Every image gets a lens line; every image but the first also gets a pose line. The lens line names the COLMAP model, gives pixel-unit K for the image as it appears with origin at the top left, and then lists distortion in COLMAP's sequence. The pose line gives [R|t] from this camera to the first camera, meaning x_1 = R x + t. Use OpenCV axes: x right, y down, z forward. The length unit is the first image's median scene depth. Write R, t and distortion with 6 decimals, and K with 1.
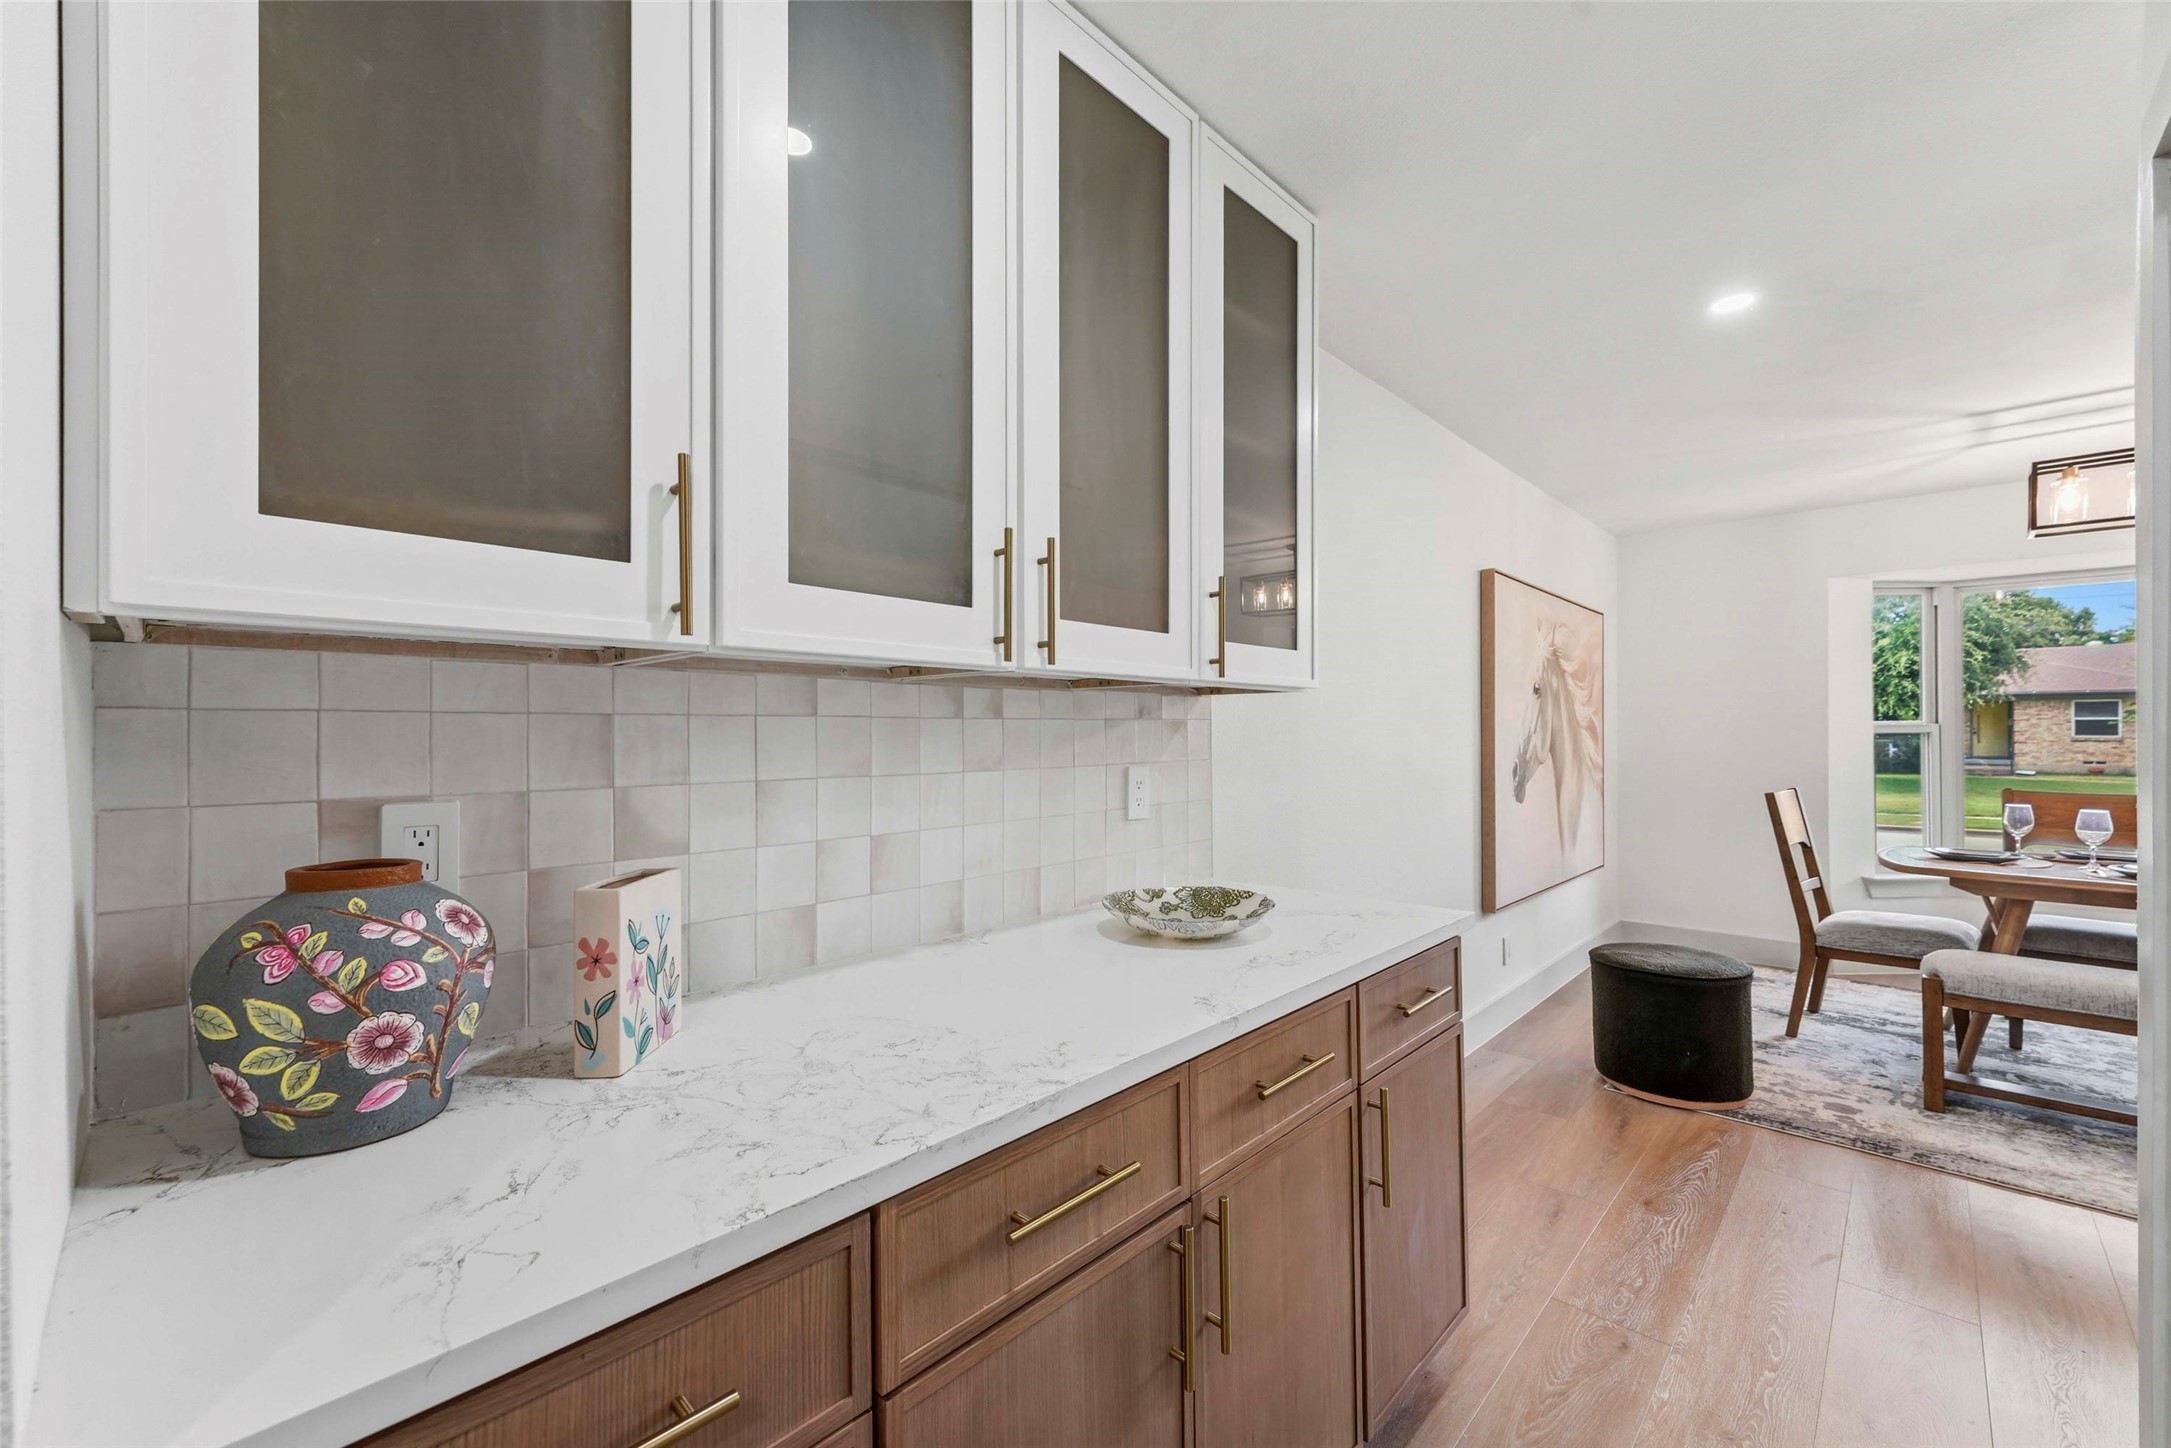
lens RADIAL K [[872.7, 0, 1066.6], [0, 872.7, 735.4], [0, 0, 1]] dist [-0.001122, -0.000410]
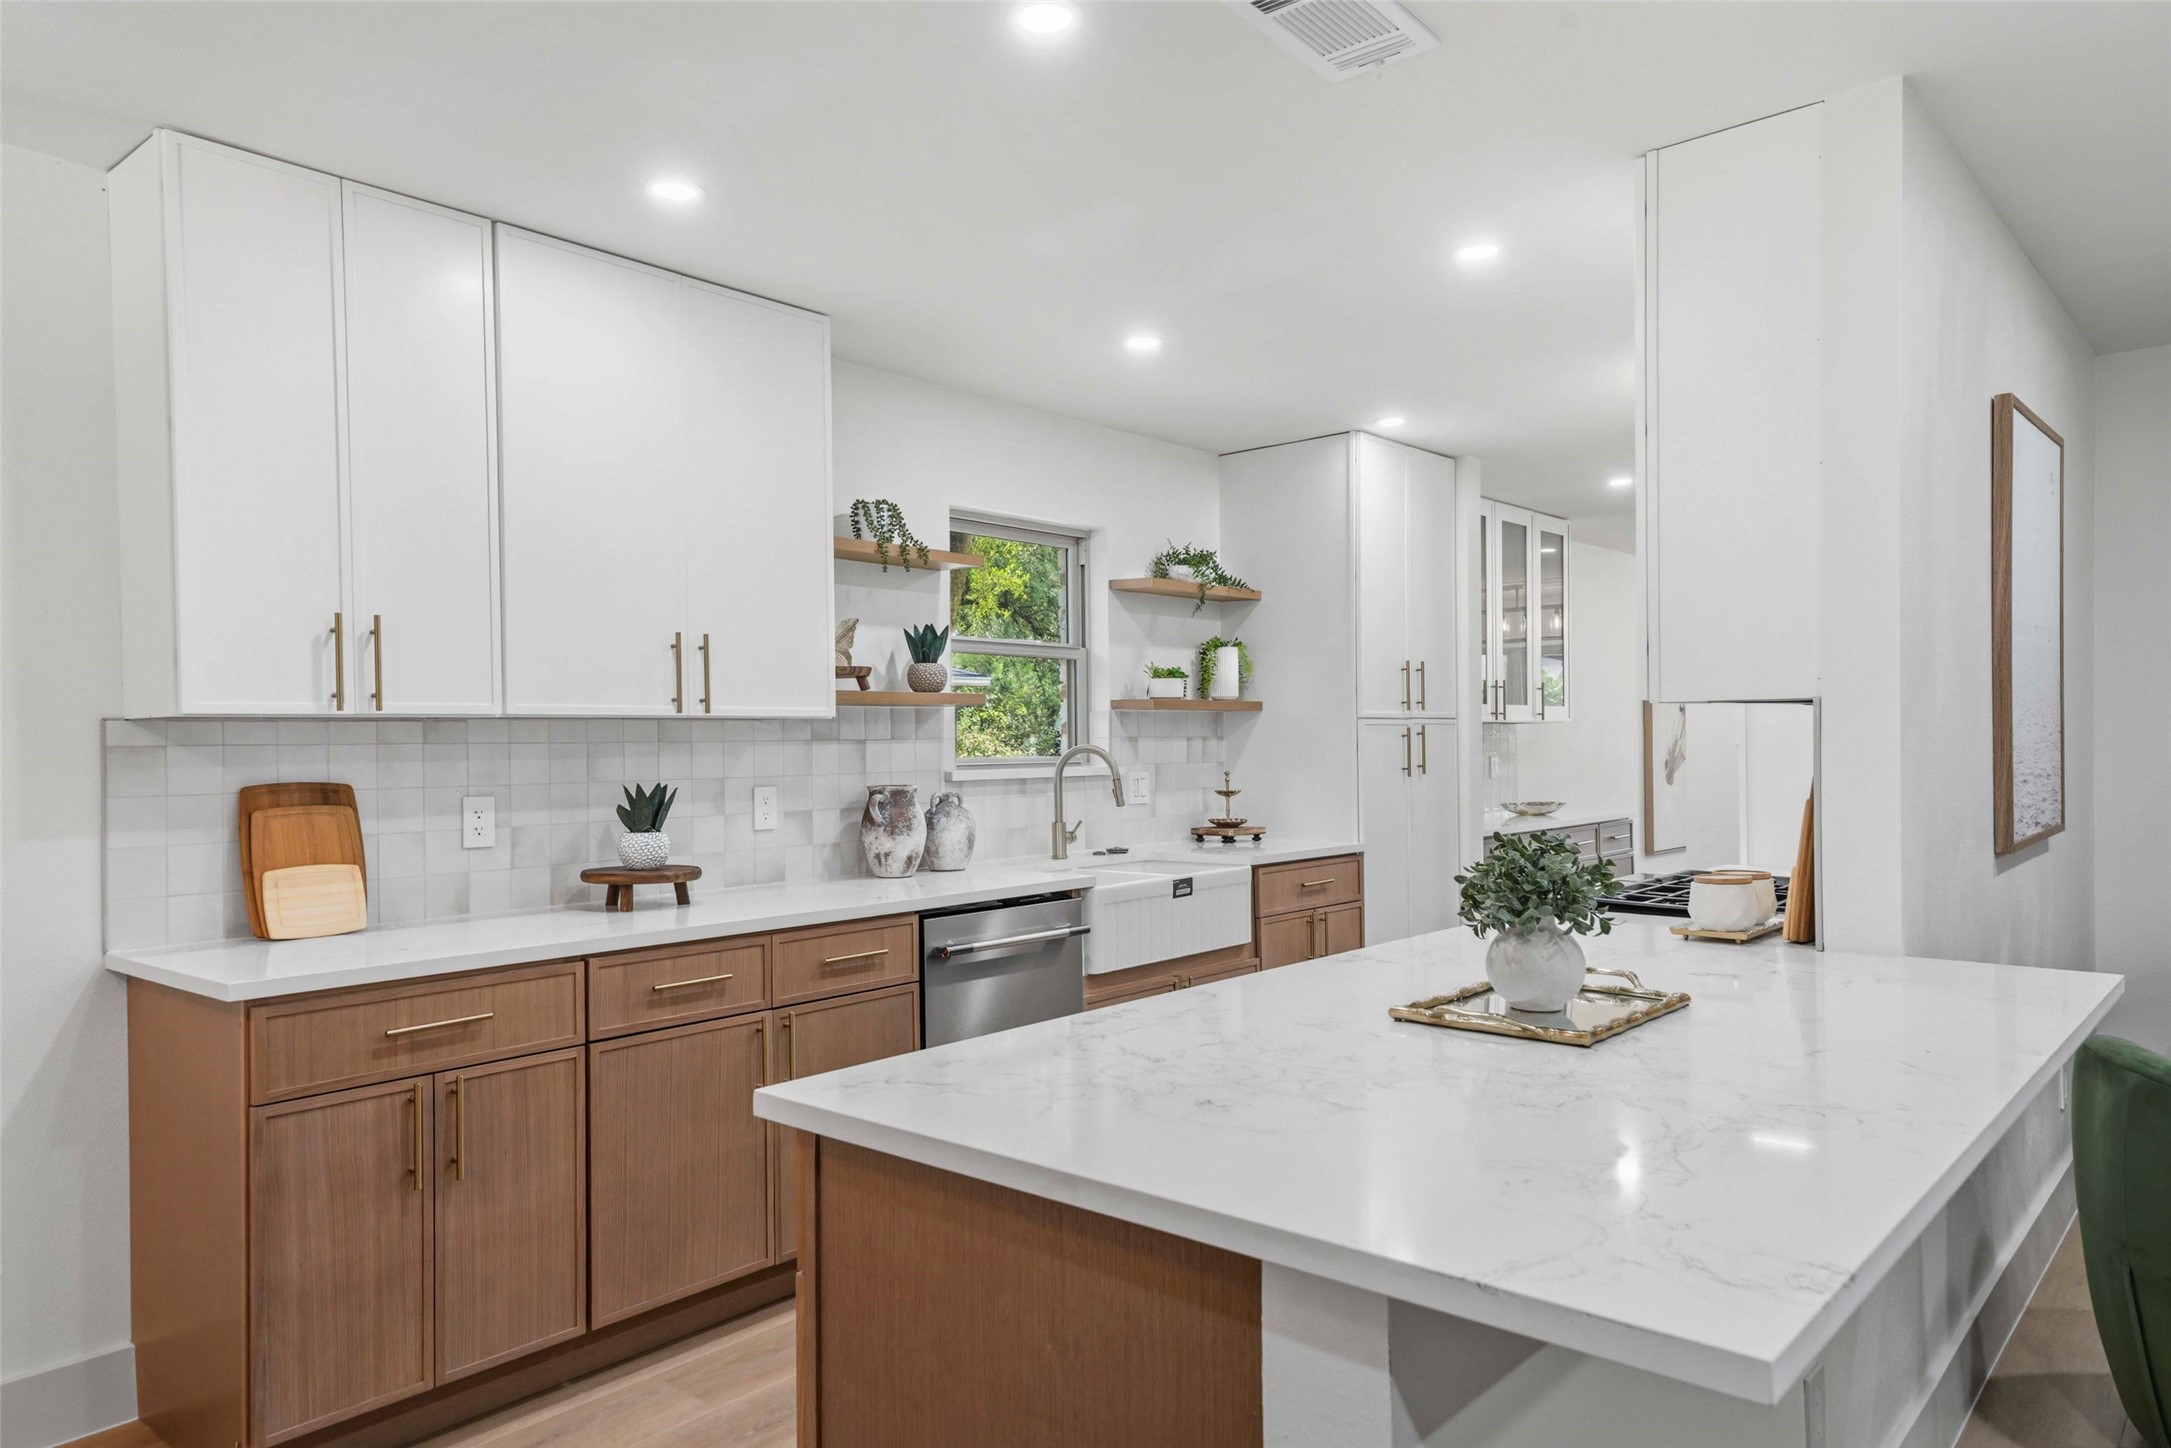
lens RADIAL K [[1417.4, 0, 1068.7], [0, 1417.4, 745.3], [0, 0, 1]] dist [0.021473, 0.001492]
pose [[0.998897, -0.010922, 0.045658, -0.784268], [0.011151, 0.999927, -0.004749, 0.011562], [-0.045603, 0.005252, 0.998946, -1.754802]]
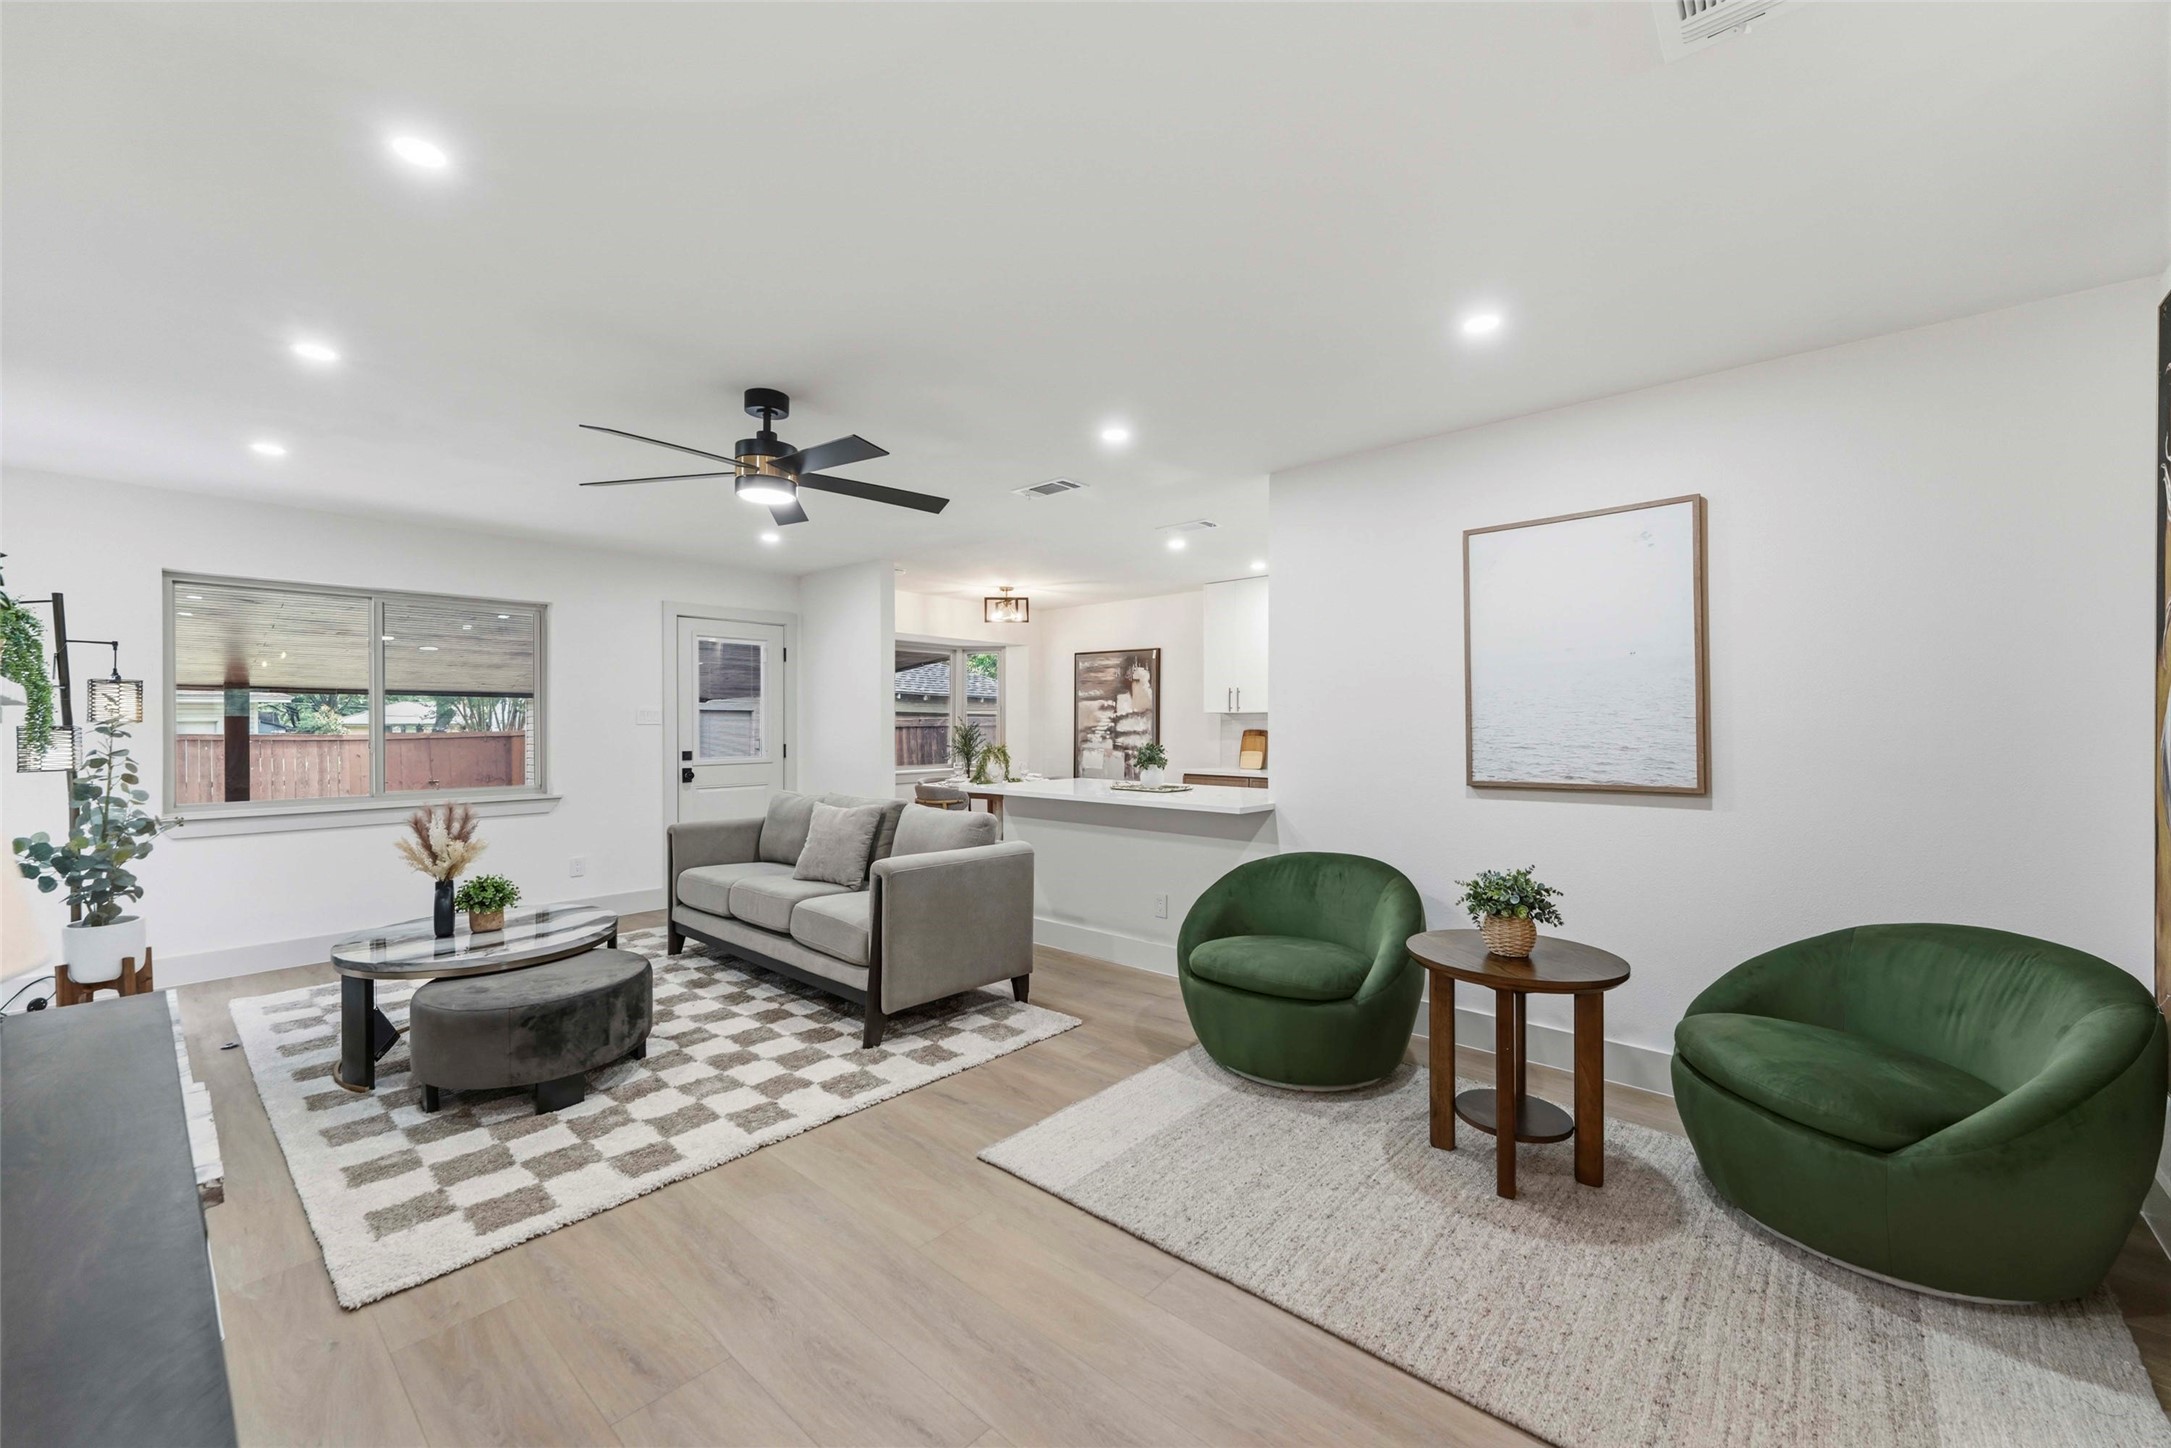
lens RADIAL K [[853.6, 0, 1077.5], [0, 853.6, 722.7], [0, 0, 1]] dist [-0.001881, -0.000222]
pose [[0.036842, -0.002479, -0.999318, 1.004894], [-0.010545, 0.999940, -0.002870, 0.019707], [0.999265, 0.010643, 0.036814, -1.299147]]
